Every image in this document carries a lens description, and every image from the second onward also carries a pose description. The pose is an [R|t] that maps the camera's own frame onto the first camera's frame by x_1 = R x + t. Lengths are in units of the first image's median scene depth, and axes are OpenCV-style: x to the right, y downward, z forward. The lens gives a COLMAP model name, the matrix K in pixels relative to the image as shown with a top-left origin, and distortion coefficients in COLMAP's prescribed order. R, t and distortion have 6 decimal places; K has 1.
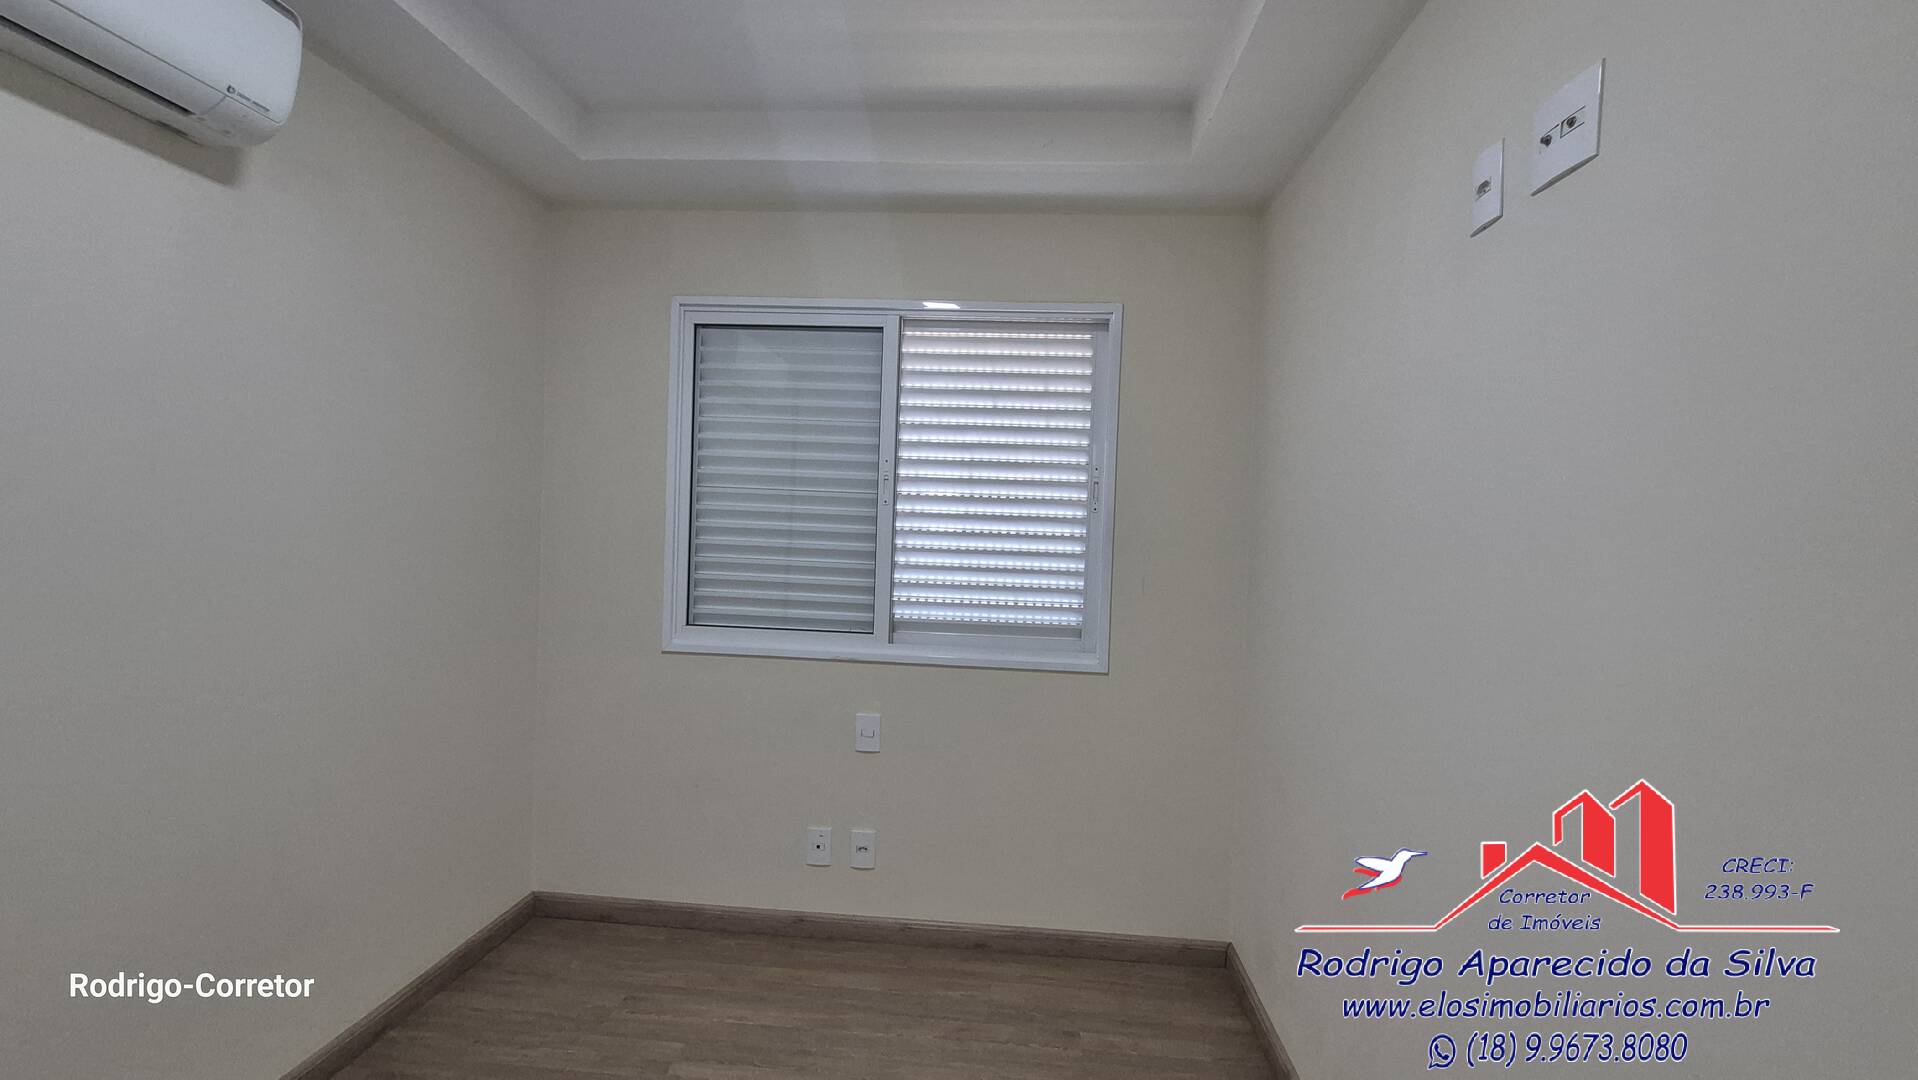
lens RADIAL K [[760.9, 0, 959.9], [0, 760.9, 543.5], [0, 0, 1]] dist [-0.002754, 0.000013]
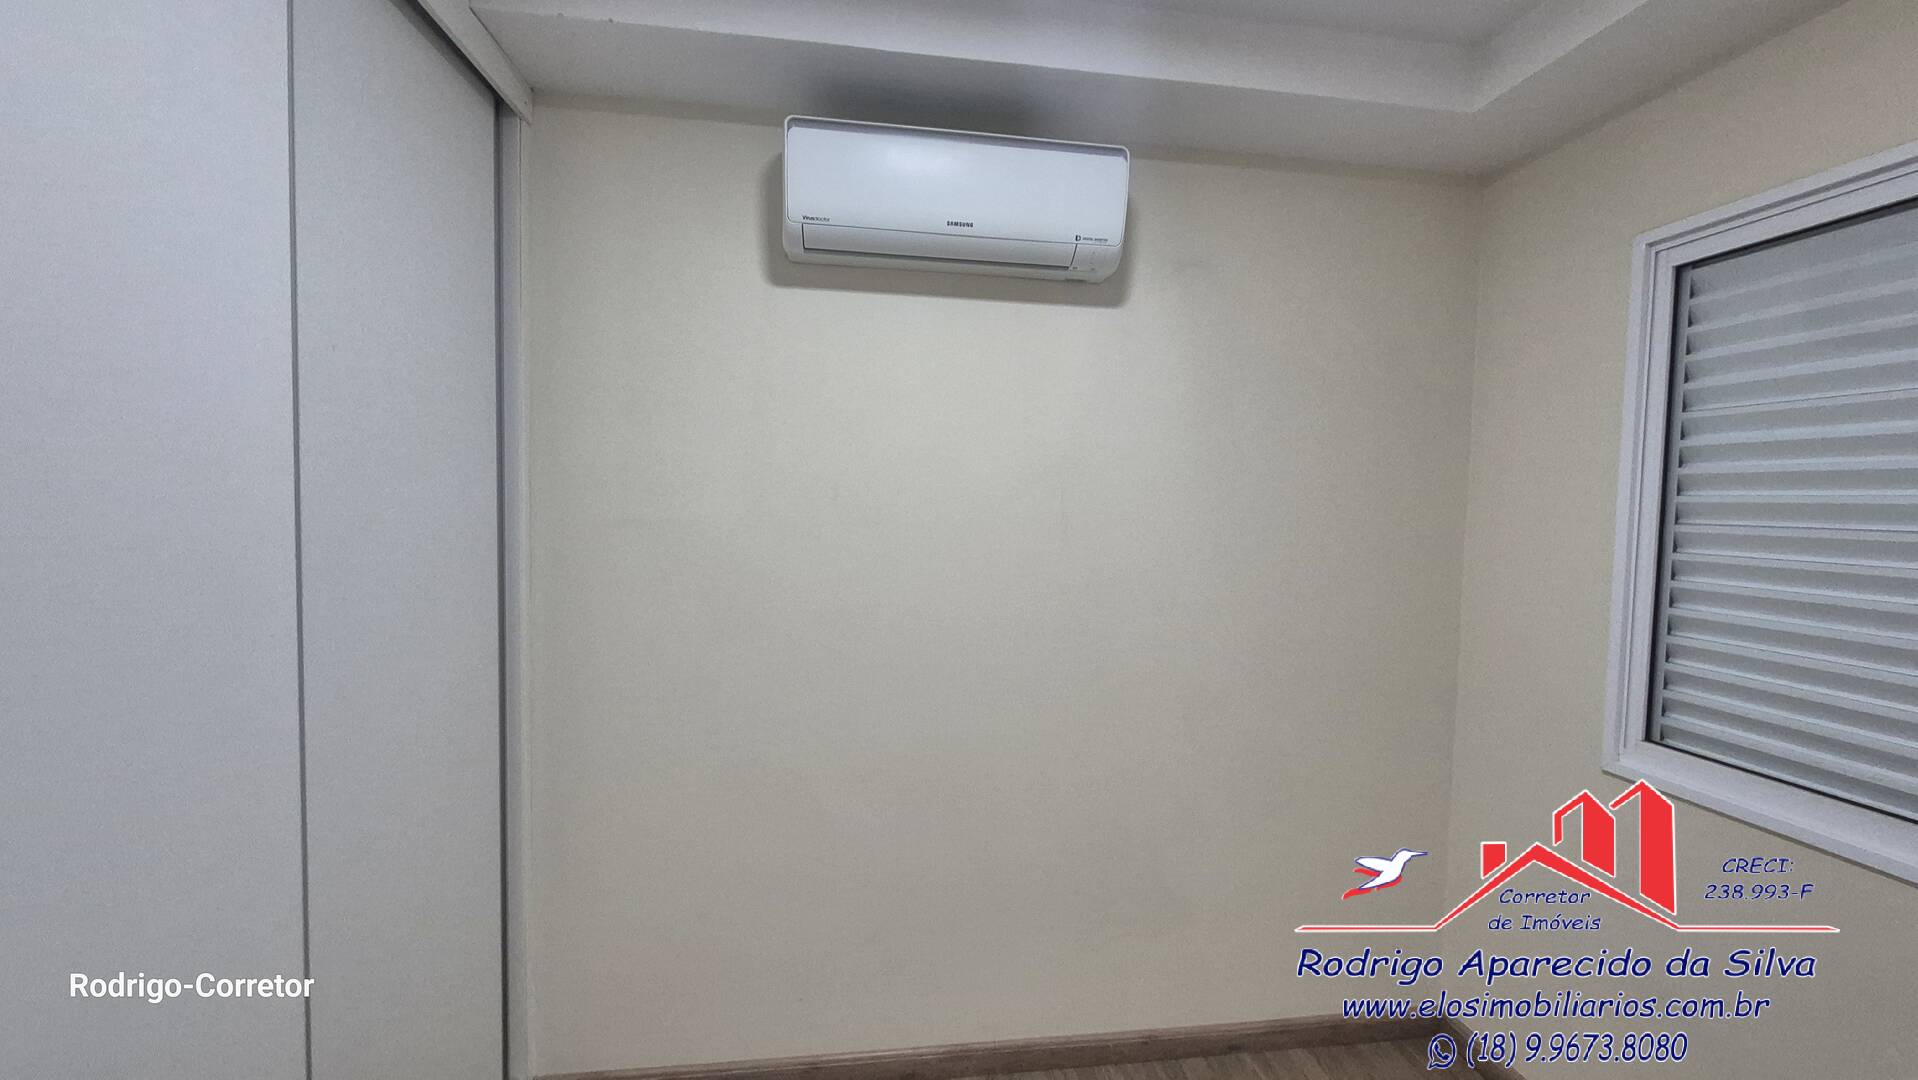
lens RADIAL K [[757.7, 0, 964.8], [0, 757.7, 538.7], [0, 0, 1]] dist [-0.001484, -0.000281]
pose [[0.215971, 0.018579, -0.976223, 0.138807], [-0.029768, 0.999479, 0.012436, -0.055192], [0.975946, 0.026374, 0.216412, 0.298987]]
